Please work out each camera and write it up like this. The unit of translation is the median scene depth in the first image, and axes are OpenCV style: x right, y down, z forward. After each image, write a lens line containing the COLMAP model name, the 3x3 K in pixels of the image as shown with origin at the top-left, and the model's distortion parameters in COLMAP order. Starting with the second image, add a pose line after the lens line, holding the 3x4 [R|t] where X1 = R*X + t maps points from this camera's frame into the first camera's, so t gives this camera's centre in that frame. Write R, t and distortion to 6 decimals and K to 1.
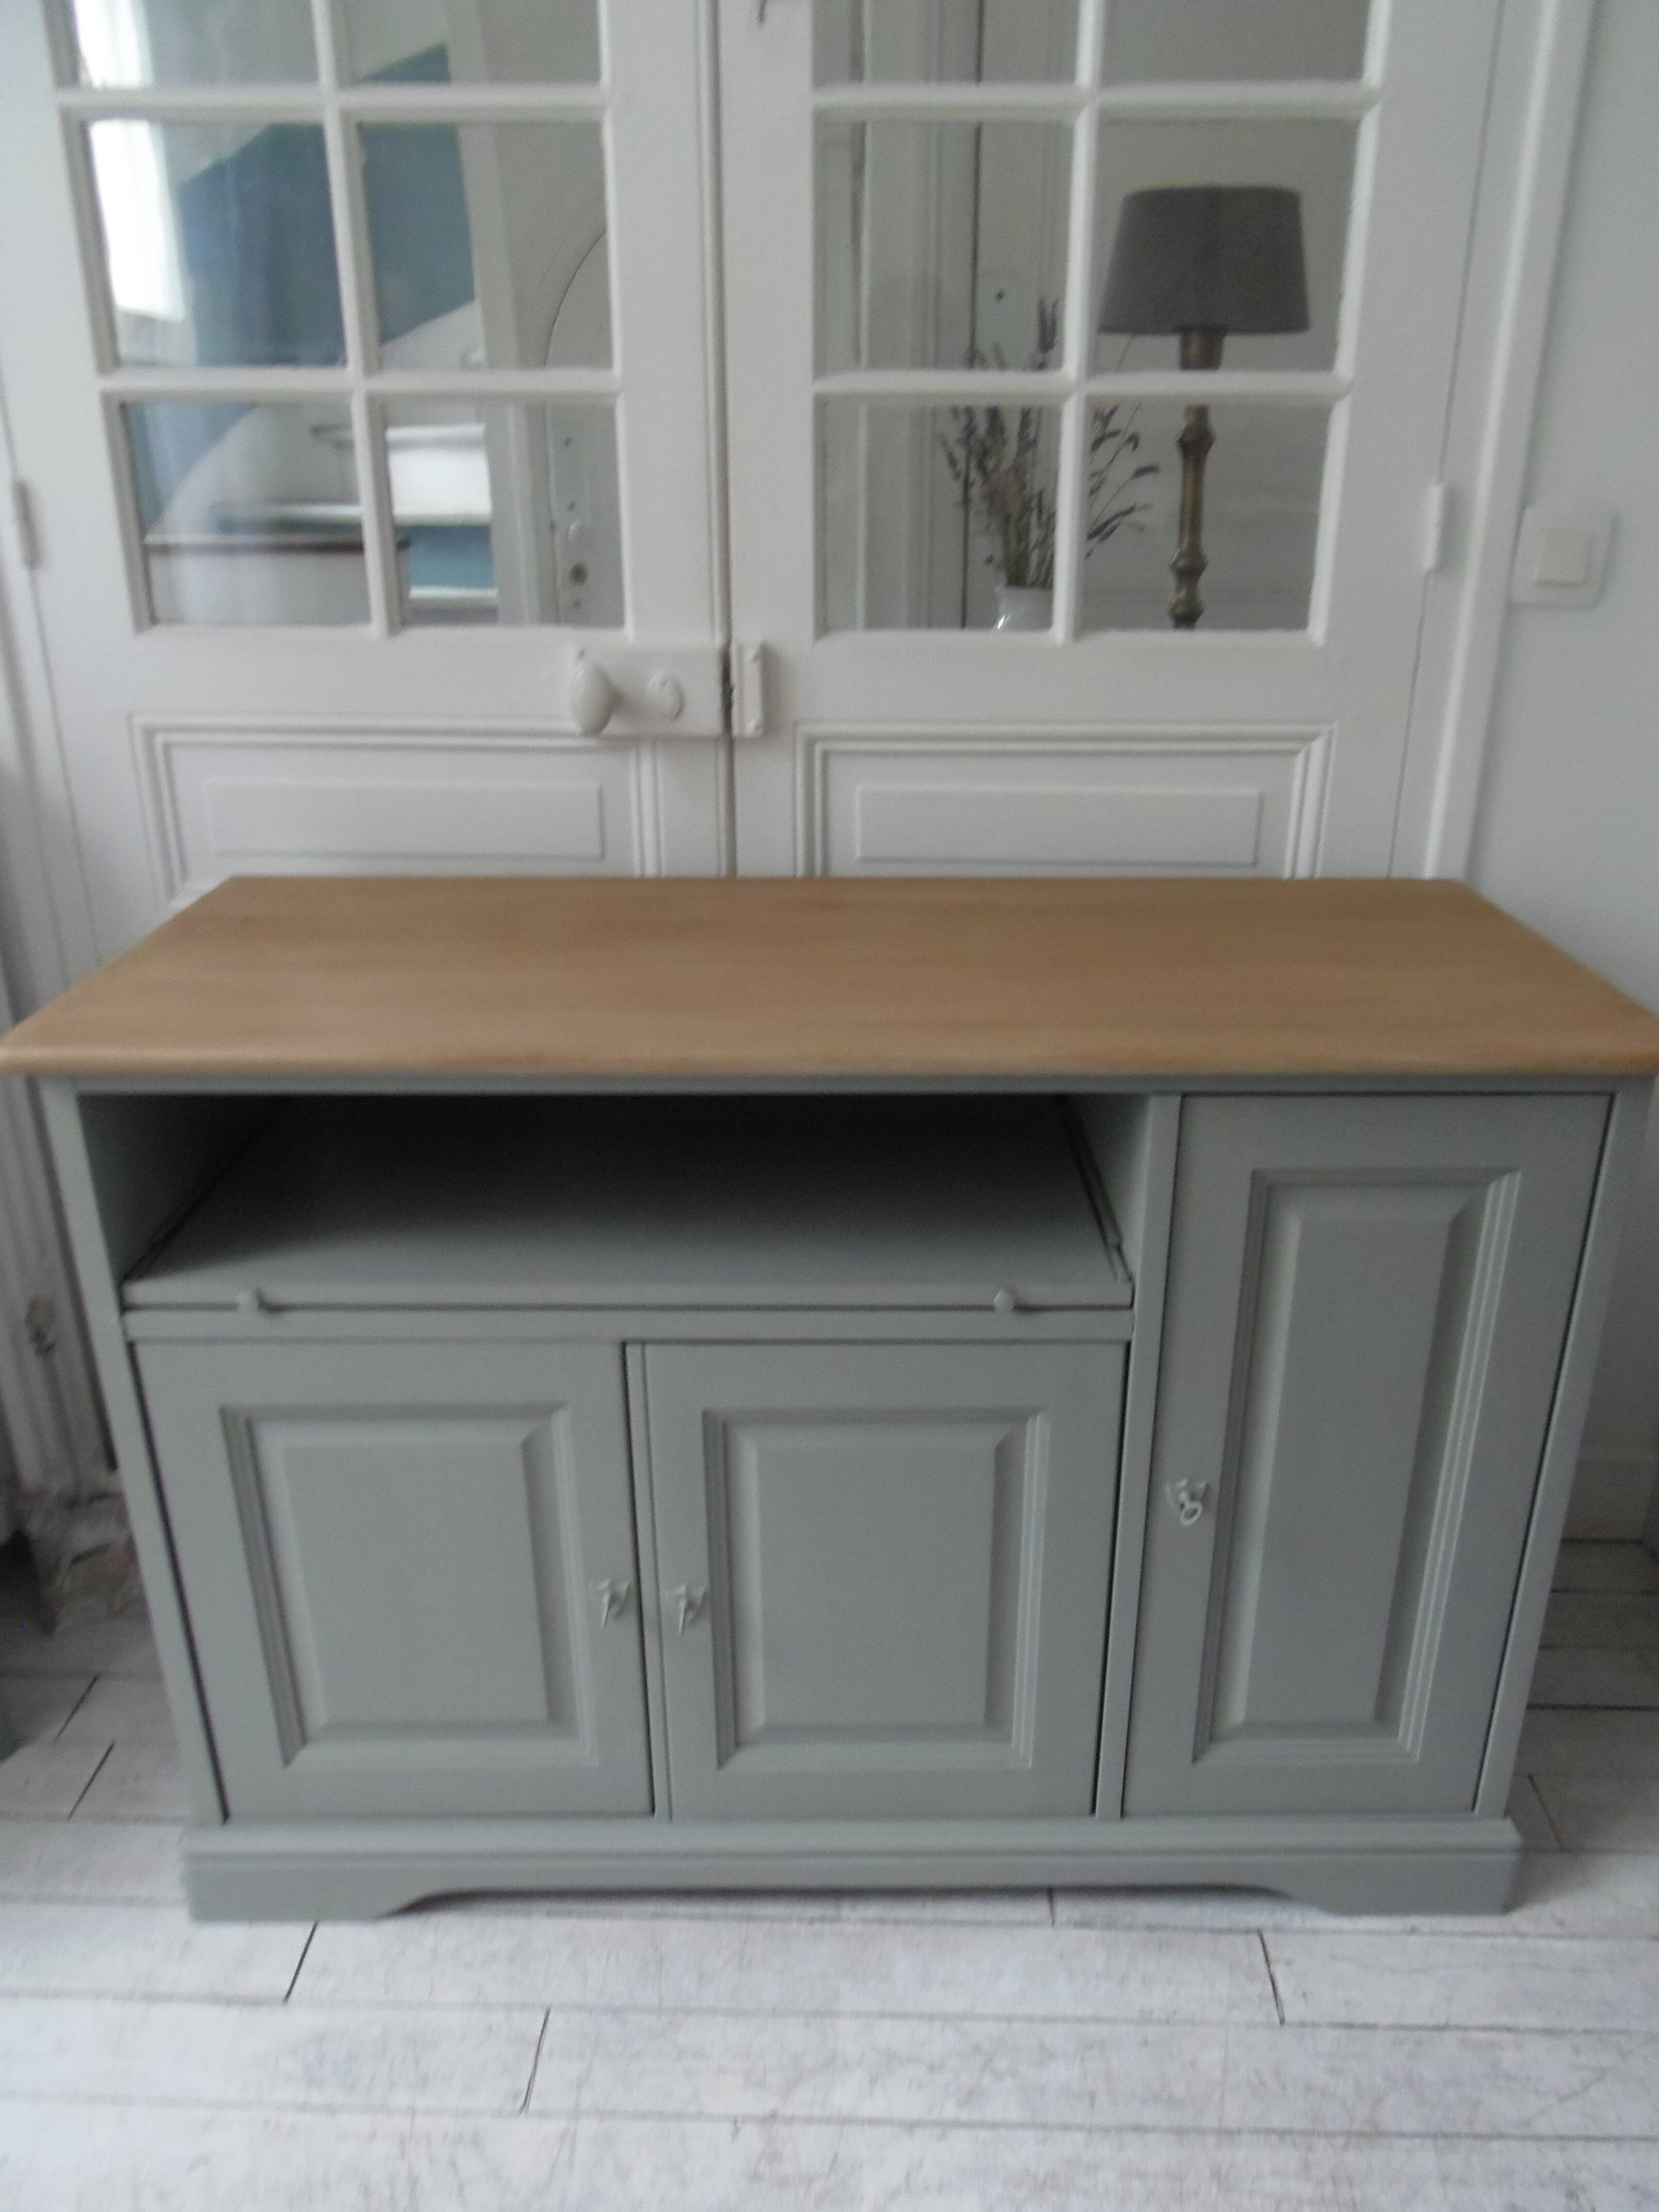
lens RADIAL K [[1582.3, 0, 864.1], [0, 1582.3, 1110.8], [0, 0, 1]] dist [-0.007235, -0.010656]
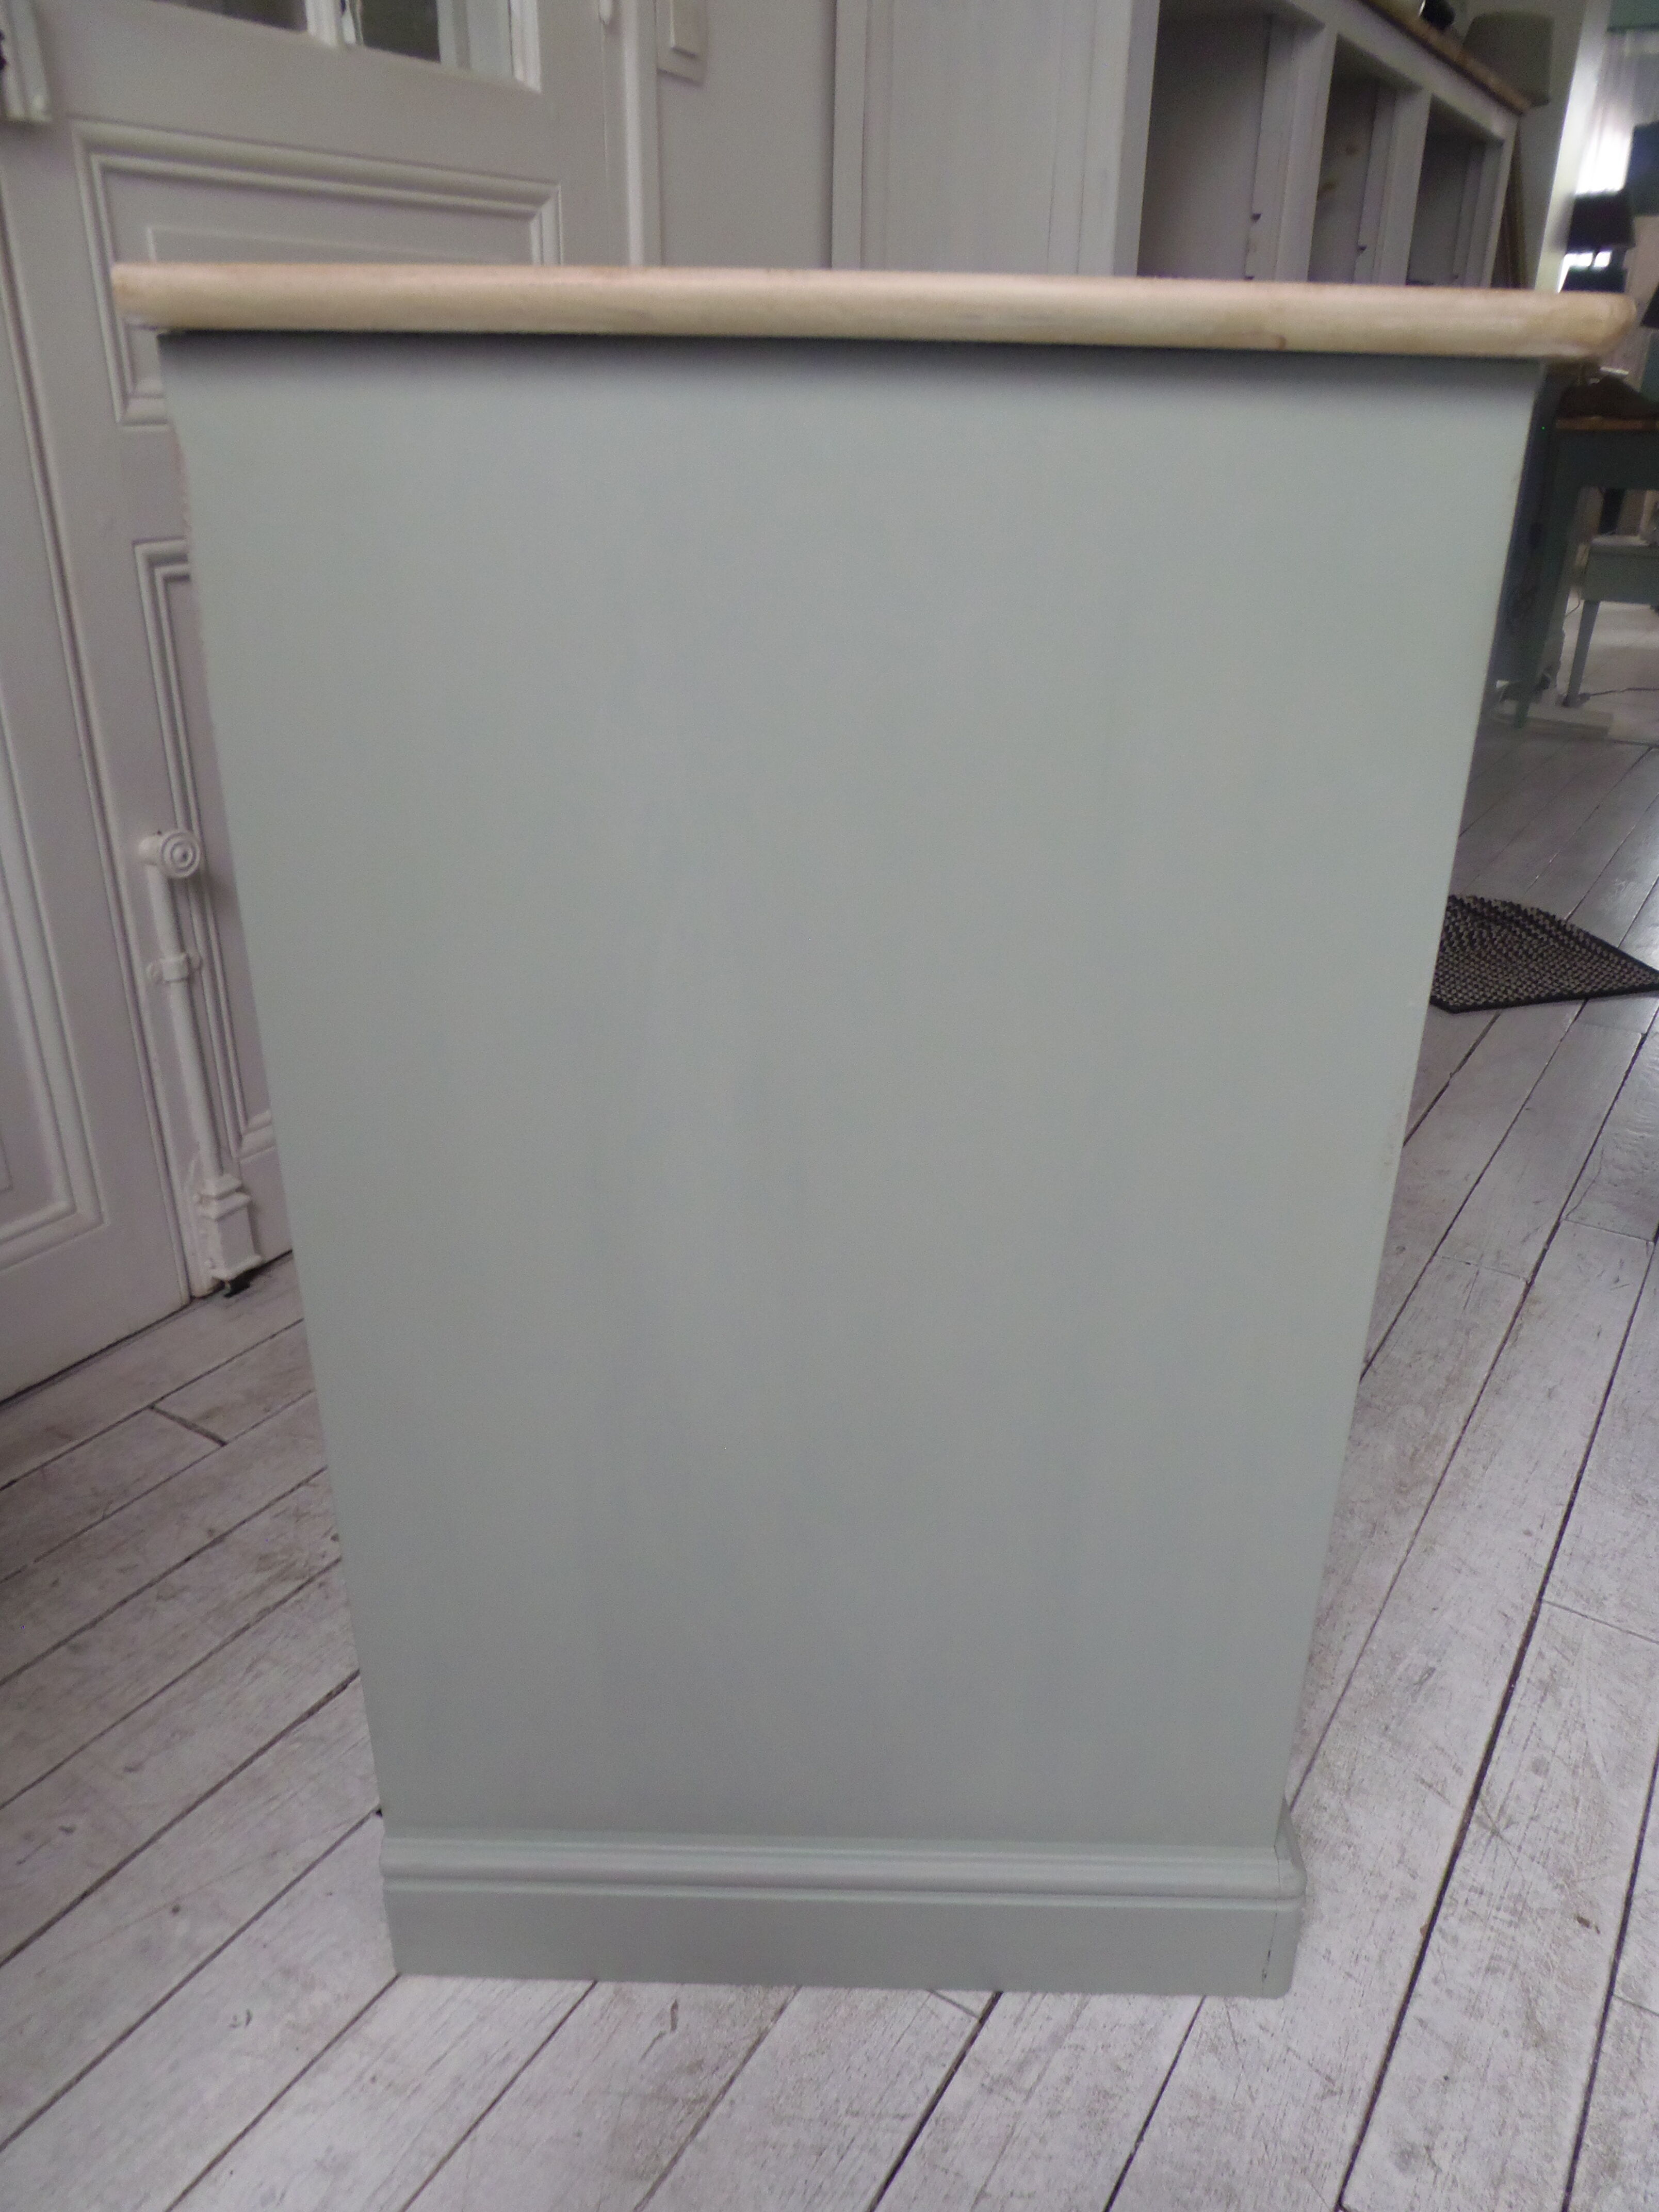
lens RADIAL K [[1616.6, 0, 832.7], [0, 1616.6, 1138.6], [0, 0, 1]] dist [-0.007497, -0.002403]
pose [[0.508303, -0.363022, 0.780924, -0.687741], [0.311215, 0.922959, 0.226478, 0.143444], [-0.802977, 0.127916, 0.582121, 0.402421]]
